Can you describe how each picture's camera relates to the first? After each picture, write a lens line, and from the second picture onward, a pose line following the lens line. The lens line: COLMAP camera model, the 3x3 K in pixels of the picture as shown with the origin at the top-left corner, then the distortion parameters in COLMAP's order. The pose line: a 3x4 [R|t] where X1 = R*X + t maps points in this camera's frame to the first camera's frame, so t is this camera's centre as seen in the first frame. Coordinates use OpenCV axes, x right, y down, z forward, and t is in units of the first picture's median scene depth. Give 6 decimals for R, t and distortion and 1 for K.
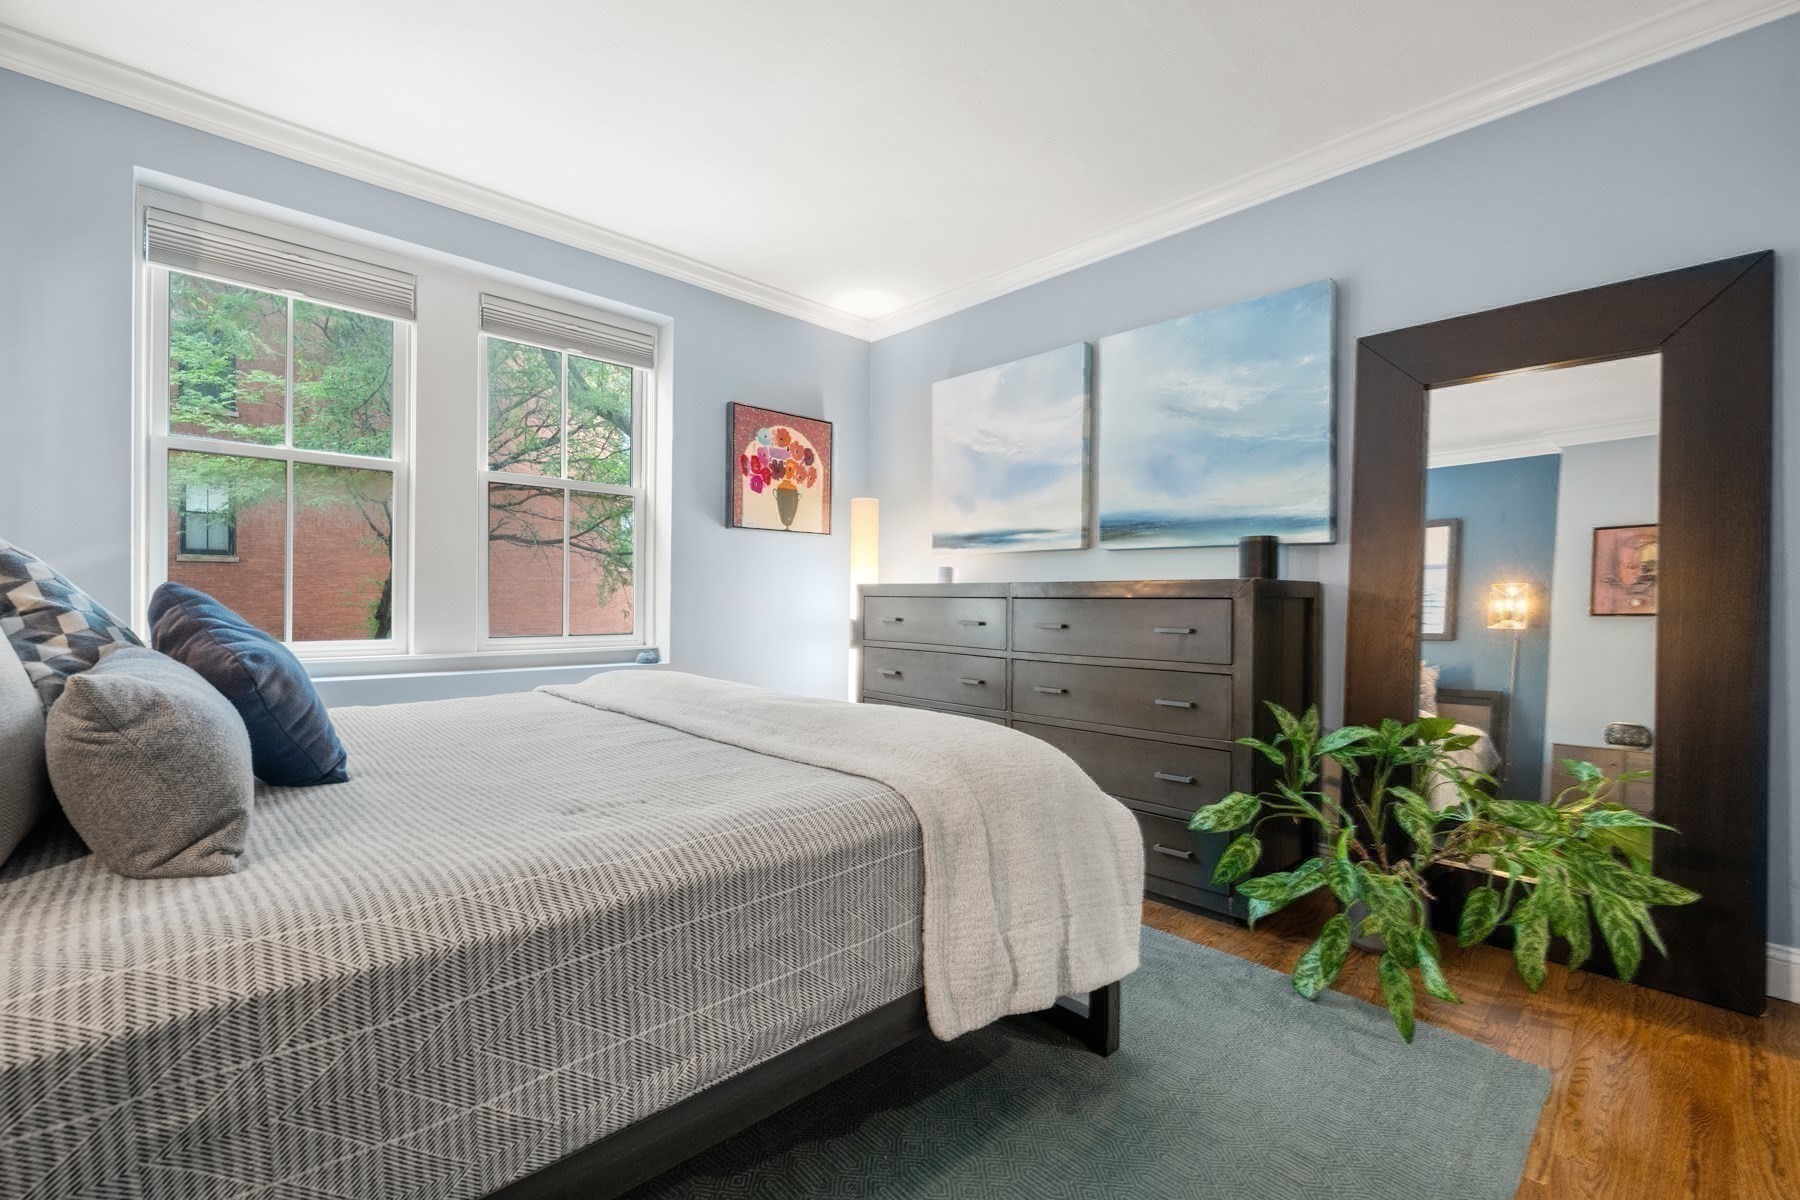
lens RADIAL K [[757.3, 0, 900.0], [0, 757.3, 600.0], [0, 0, 1]] dist [-0.001312, -0.000515]
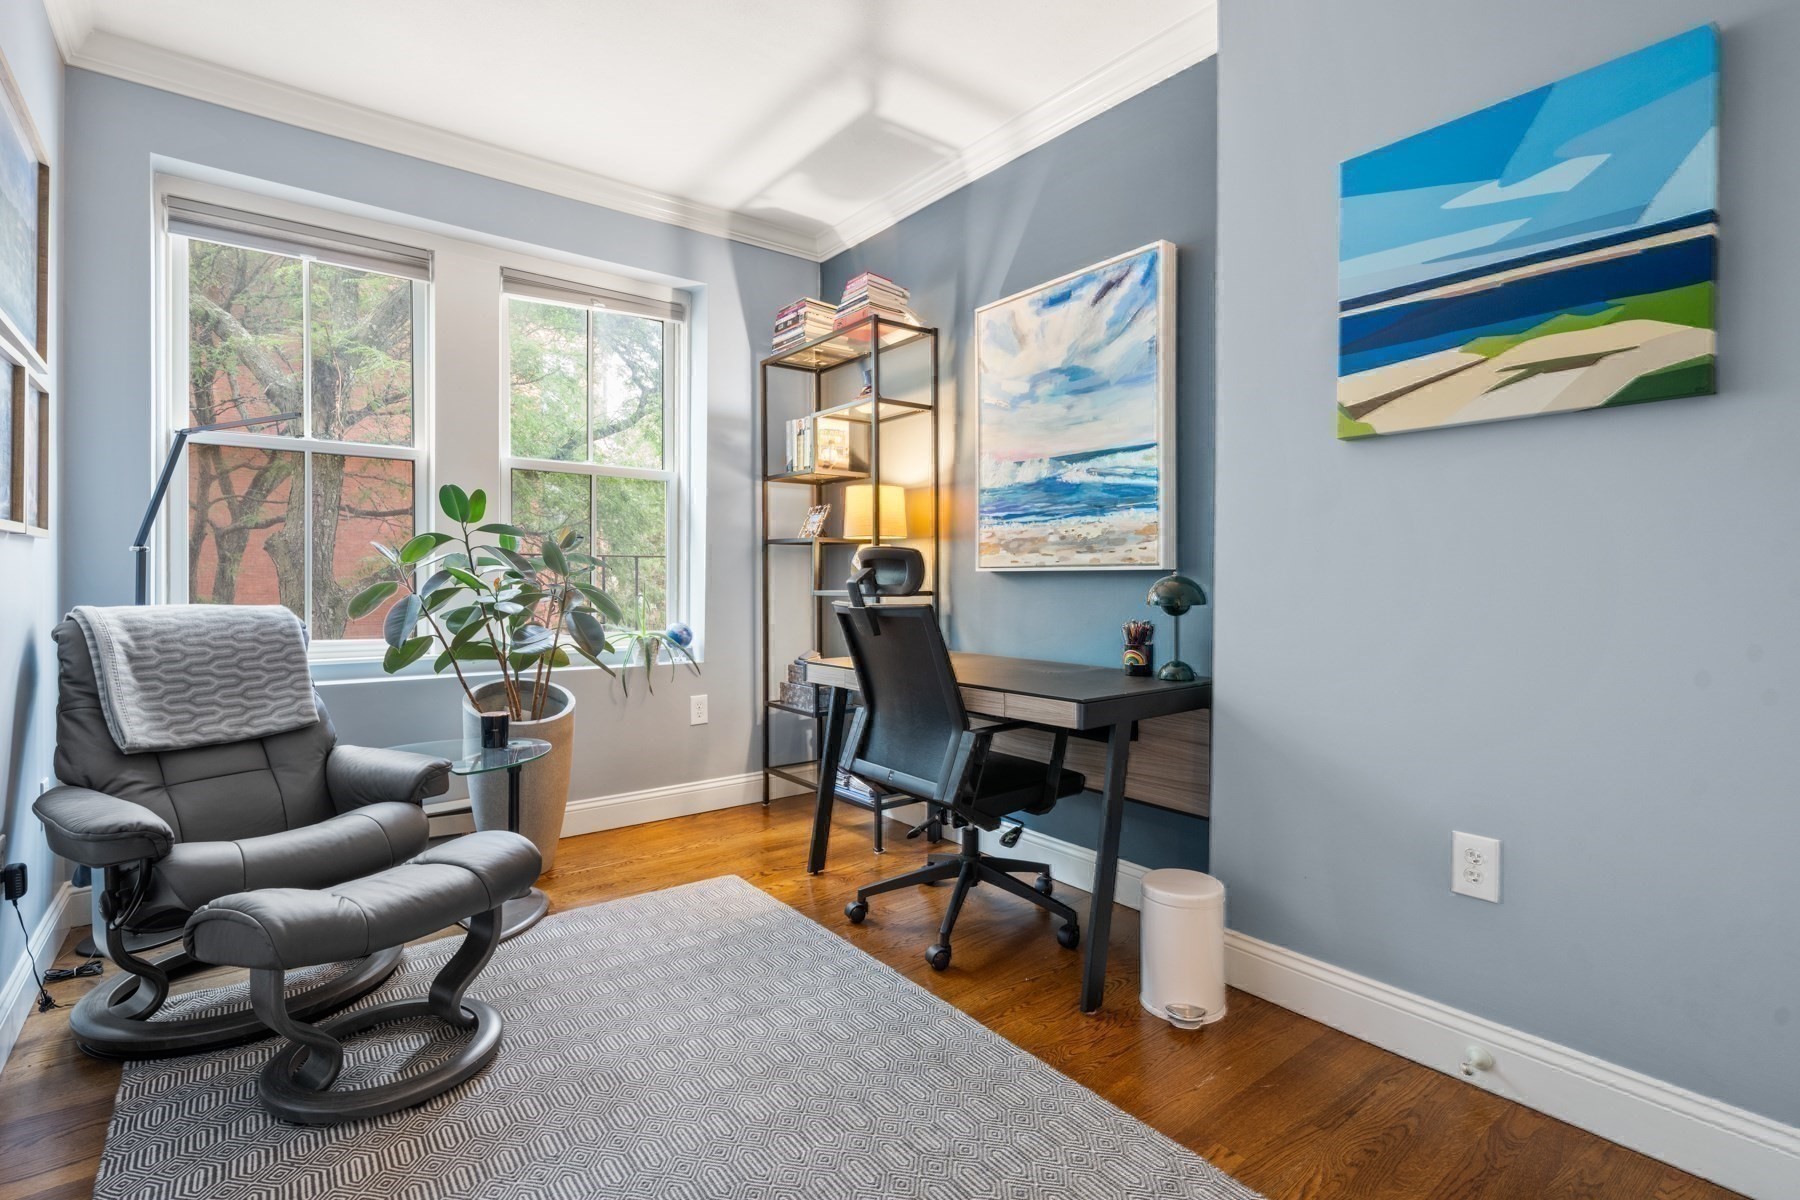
lens RADIAL K [[848.3, 0, 891.5], [0, 848.3, 594.0], [0, 0, 1]] dist [-0.001570, 0.000162]
pose [[0.995133, -0.001190, -0.098529, 0.693469], [0.002346, 0.999930, 0.011613, -0.003570], [0.098509, -0.011788, 0.995066, 0.642590]]
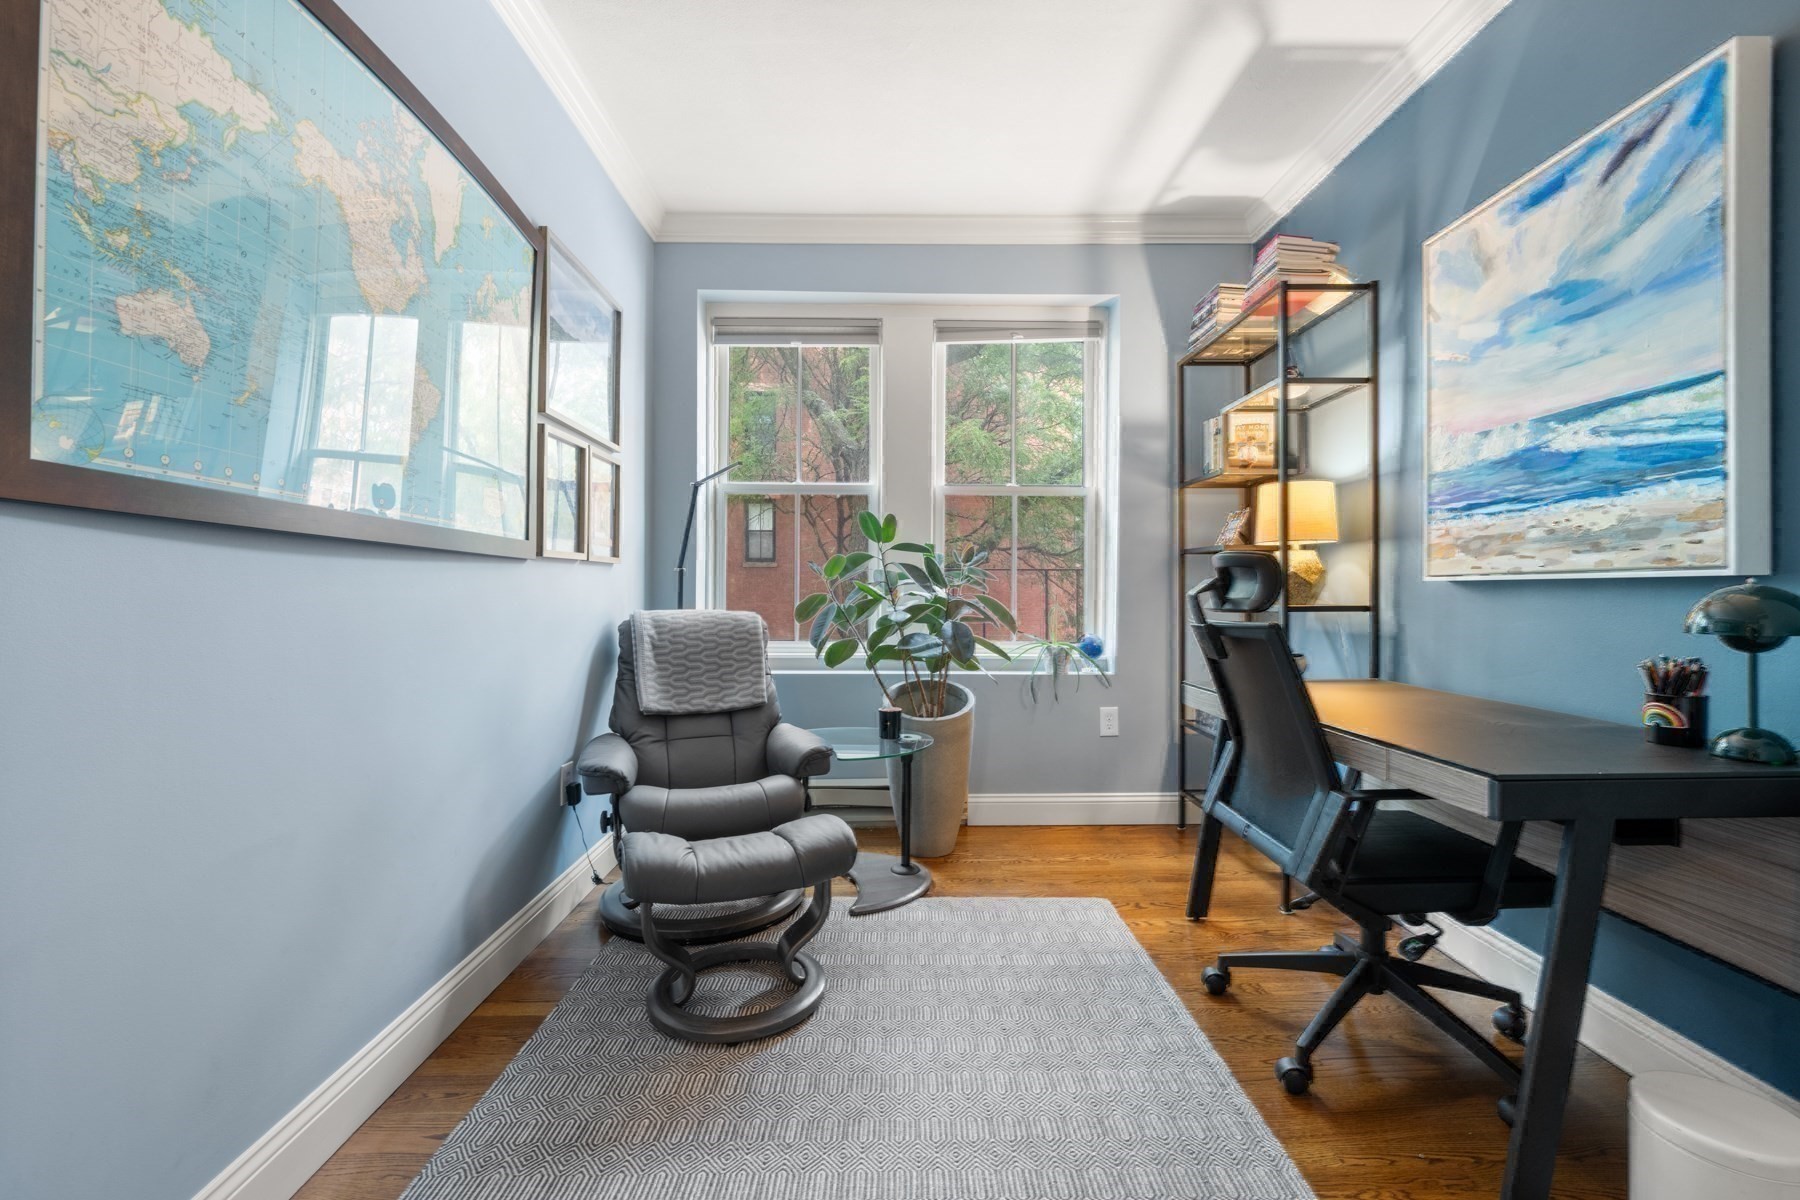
lens RADIAL K [[757.3, 0, 900.0], [0, 757.3, 600.0], [0, 0, 1]] dist [-0.001312, -0.000515]
pose [[0.739316, 0.004898, -0.673340, 0.787504], [-0.001645, 0.999984, 0.005468, -0.003982], [0.673356, -0.002935, 0.739312, 0.787338]]
